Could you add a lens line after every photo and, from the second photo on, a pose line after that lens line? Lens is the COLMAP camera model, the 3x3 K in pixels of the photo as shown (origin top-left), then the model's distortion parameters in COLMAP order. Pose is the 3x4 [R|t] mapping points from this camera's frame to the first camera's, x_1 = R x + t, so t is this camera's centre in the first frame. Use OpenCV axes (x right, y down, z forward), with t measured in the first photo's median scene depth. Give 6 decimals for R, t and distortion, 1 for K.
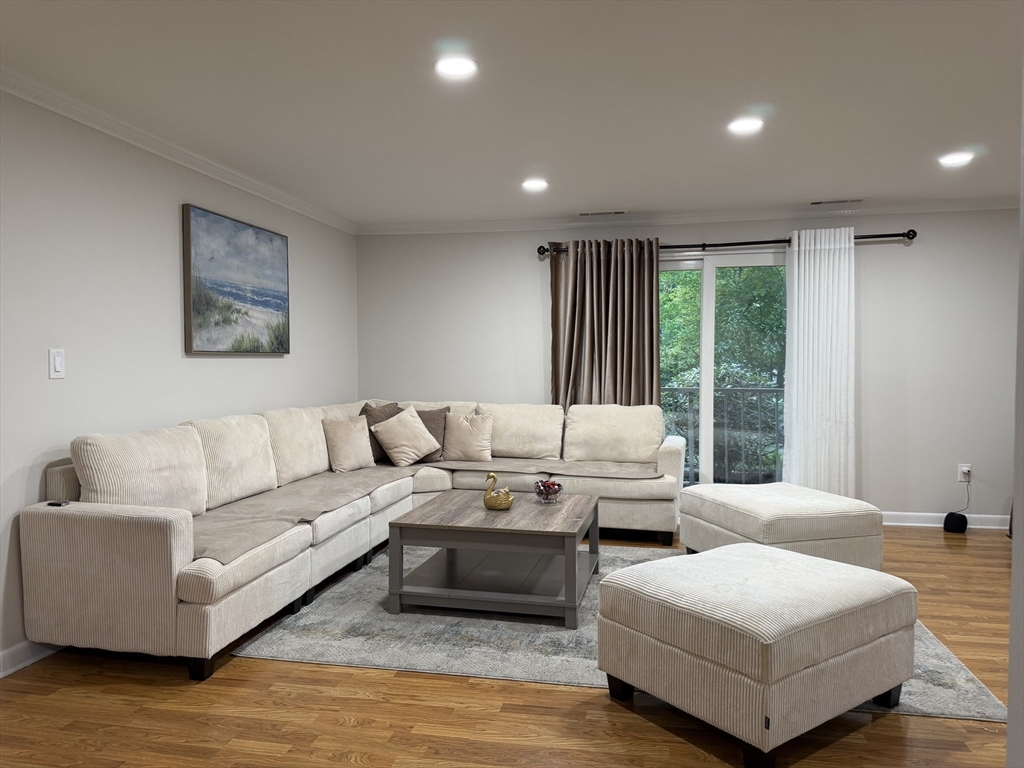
lens RADIAL K [[727.3, 0, 513.9], [0, 727.3, 367.2], [0, 0, 1]] dist [0.030484, -0.031121]
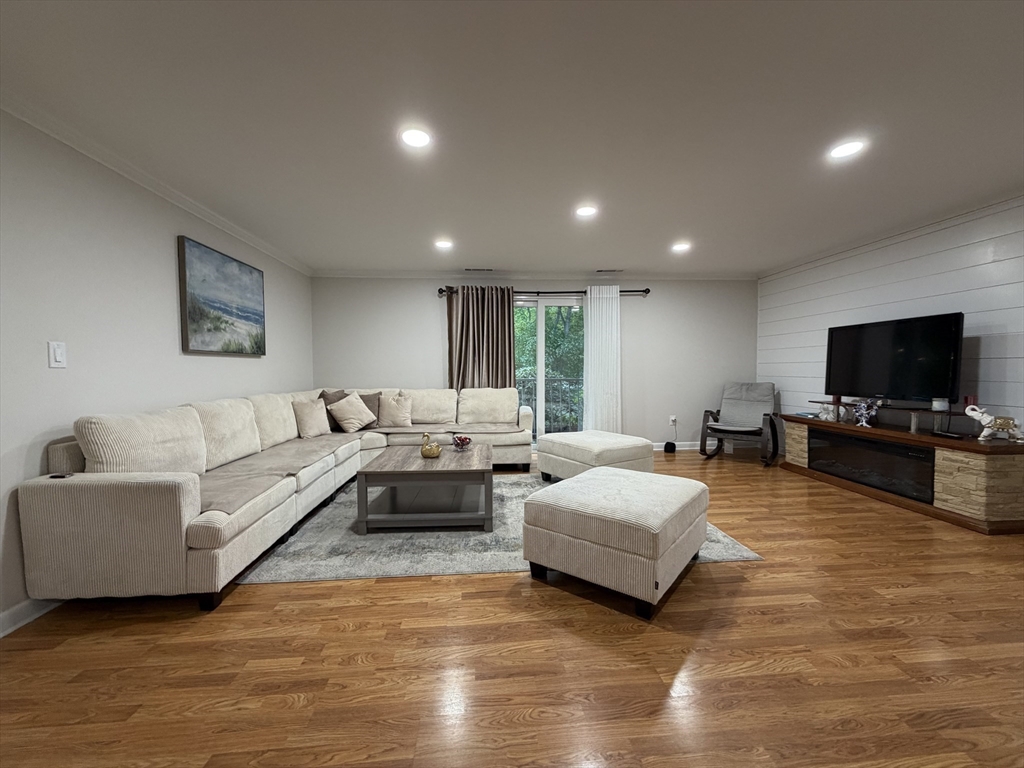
lens RADIAL K [[409.3, 0, 508.2], [0, 409.3, 377.6], [0, 0, 1]] dist [0.000296, 0.000555]
pose [[0.962994, -0.013526, 0.269184, -0.082474], [0.010790, 0.999874, 0.011643, 0.022438], [-0.269307, -0.008308, 0.963018, 0.134340]]
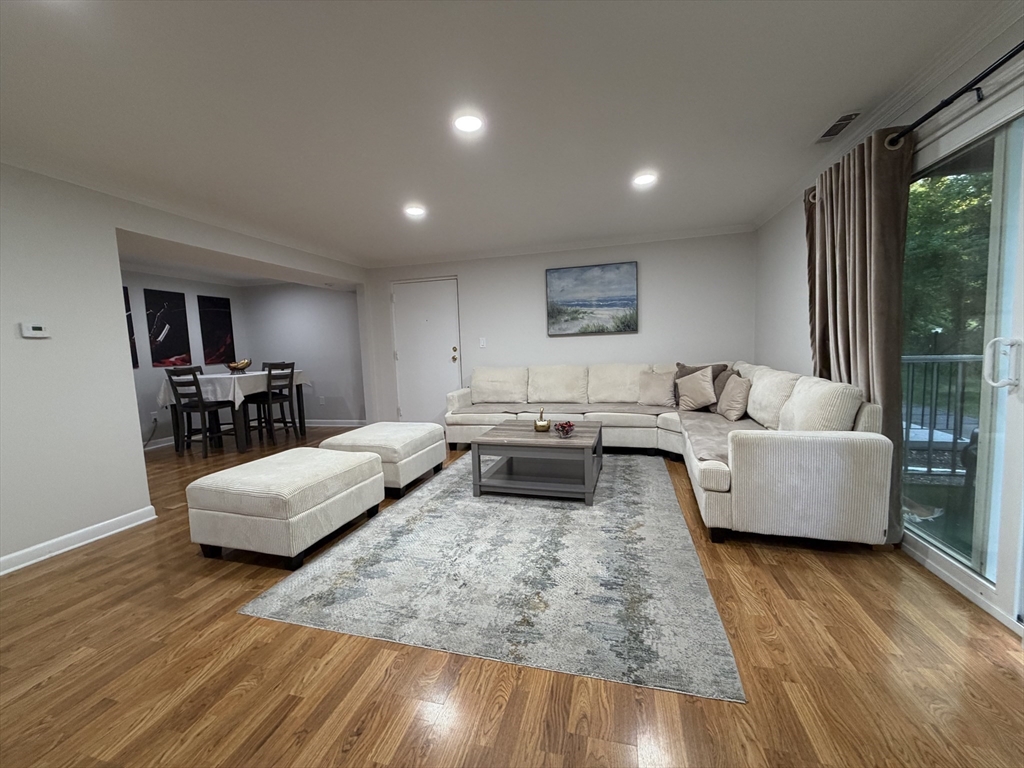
lens RADIAL K [[409.3, 0, 498.7], [0, 409.3, 391.6], [0, 0, 1]] dist [0.000296, 0.000555]
pose [[-0.071911, 0.117130, -0.990510, 0.774511], [0.030105, 0.992883, 0.115225, 0.001297], [0.996957, -0.021534, -0.074926, 0.851266]]
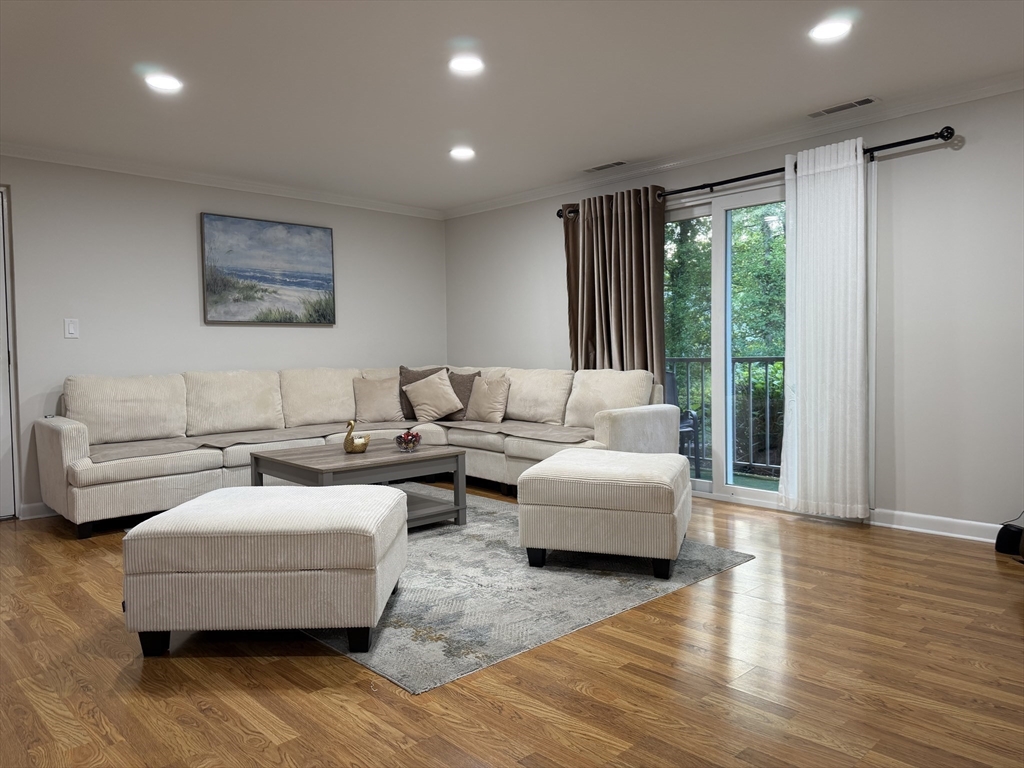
lens RADIAL K [[727.3, 0, 519.1], [0, 727.3, 375.4], [0, 0, 1]] dist [0.030484, -0.031121]
pose [[0.818585, 0.010307, -0.574293, 0.739538], [0.005864, 0.999637, 0.026299, 0.042379], [0.574355, -0.024895, 0.818228, 0.200061]]
